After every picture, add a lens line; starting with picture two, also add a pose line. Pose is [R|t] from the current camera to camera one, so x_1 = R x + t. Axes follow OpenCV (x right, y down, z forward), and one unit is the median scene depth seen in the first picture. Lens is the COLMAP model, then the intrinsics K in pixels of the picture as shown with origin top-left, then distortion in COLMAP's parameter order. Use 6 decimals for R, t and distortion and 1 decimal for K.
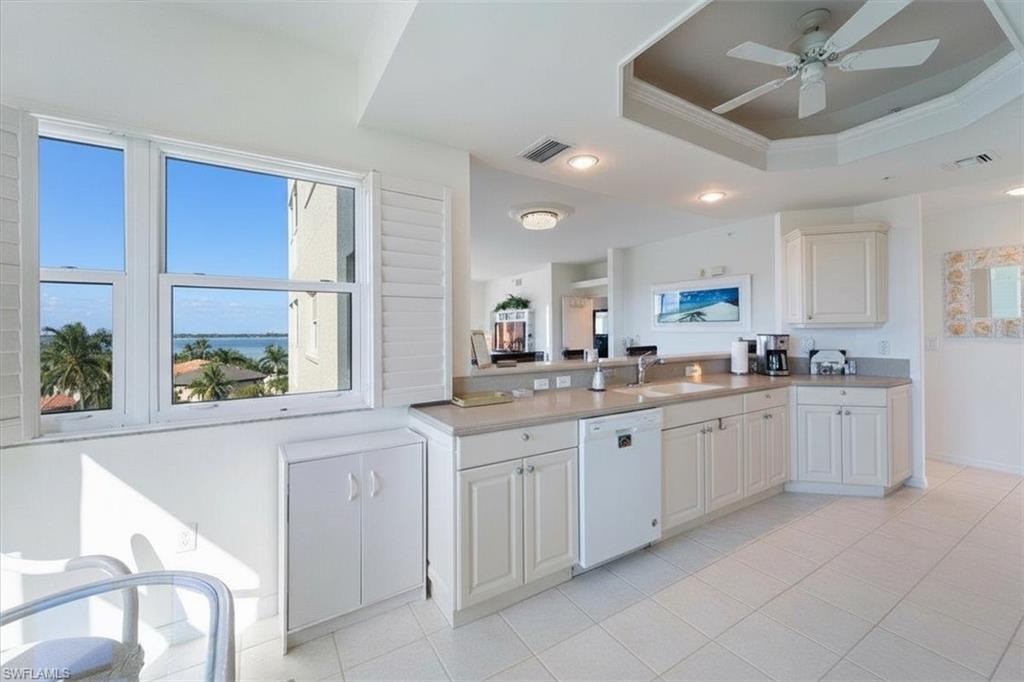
lens RADIAL K [[417.0, 0, 513.3], [0, 417.0, 334.9], [0, 0, 1]] dist [0.007290, 0.000202]
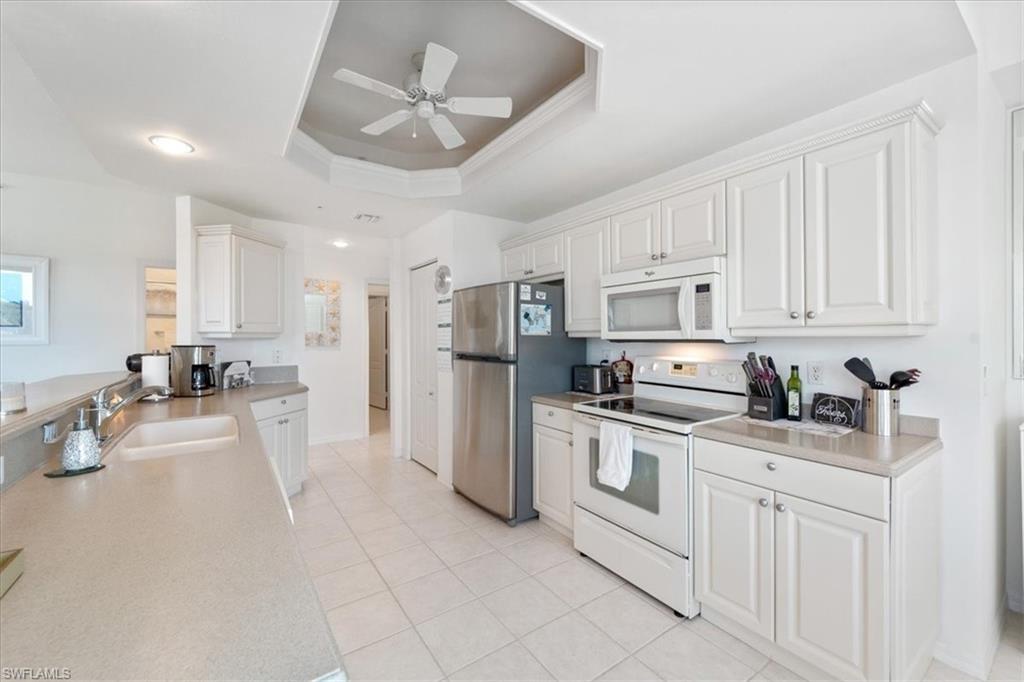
lens RADIAL K [[417.0, 0, 513.3], [0, 417.0, 334.9], [0, 0, 1]] dist [0.007290, 0.000202]
pose [[-0.049469, 0.011108, 0.998714, -0.217929], [0.018459, 0.999778, -0.010205, -0.002224], [-0.998605, 0.017930, -0.049664, 0.432897]]
